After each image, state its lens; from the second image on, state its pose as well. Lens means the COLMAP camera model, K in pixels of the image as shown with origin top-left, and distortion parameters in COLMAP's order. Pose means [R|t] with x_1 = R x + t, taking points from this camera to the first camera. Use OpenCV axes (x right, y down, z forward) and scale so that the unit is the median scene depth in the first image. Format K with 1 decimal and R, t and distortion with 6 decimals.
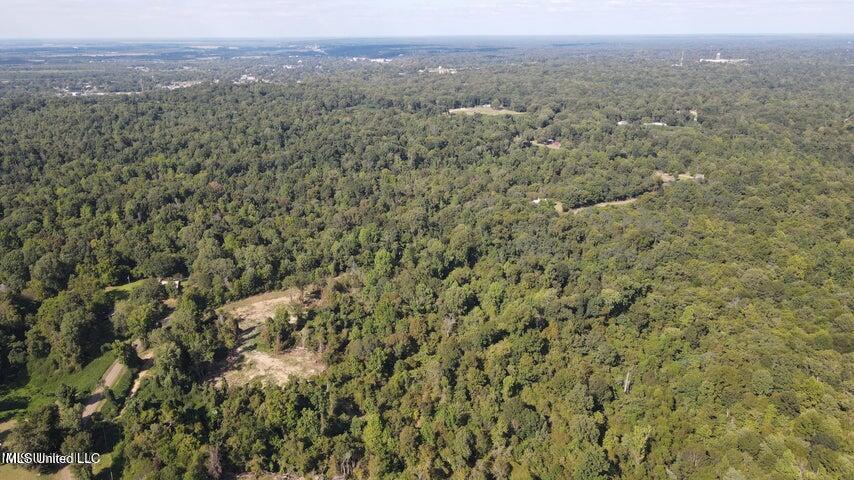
lens RADIAL K [[627.5, 0, 429.1], [0, 627.5, 245.4], [0, 0, 1]] dist [-0.000025, 0.021278]
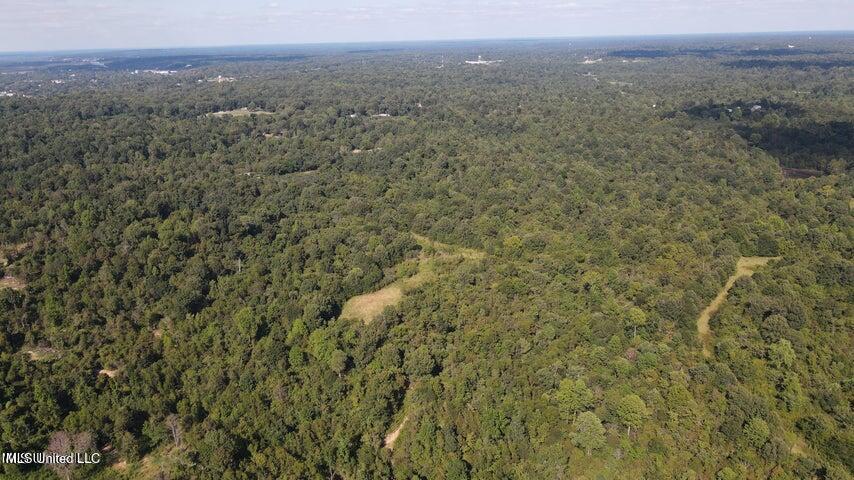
lens RADIAL K [[627.5, 0, 423.1], [0, 627.5, 240.2], [0, 0, 1]] dist [-0.000025, 0.021278]
pose [[0.958432, -0.104955, 0.265315, 0.259666], [0.109949, 0.993929, -0.003999, 0.161140], [-0.263284, 0.033004, 0.964154, -0.477367]]
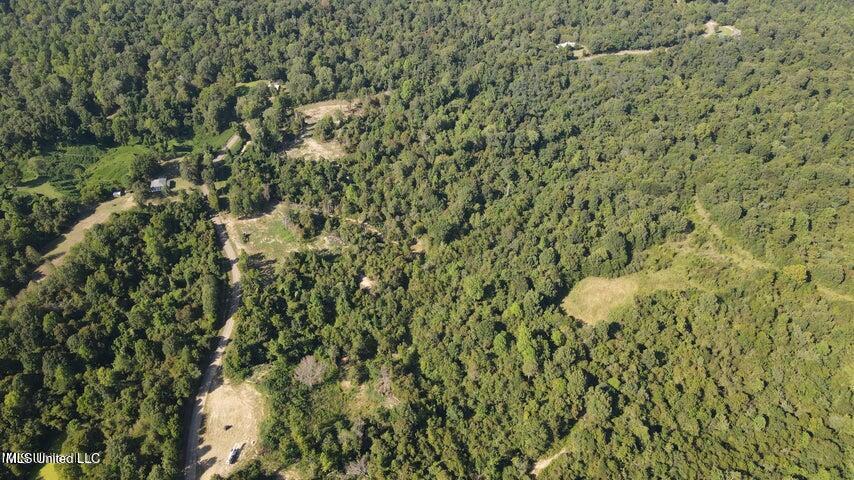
lens RADIAL K [[627.5, 0, 425.4], [0, 627.5, 244.8], [0, 0, 1]] dist [-0.000025, 0.021278]
pose [[0.958215, 0.181484, -0.221105, 0.375259], [-0.097750, 0.934180, 0.343152, -0.146944], [0.268828, -0.307201, 0.912885, -0.460572]]
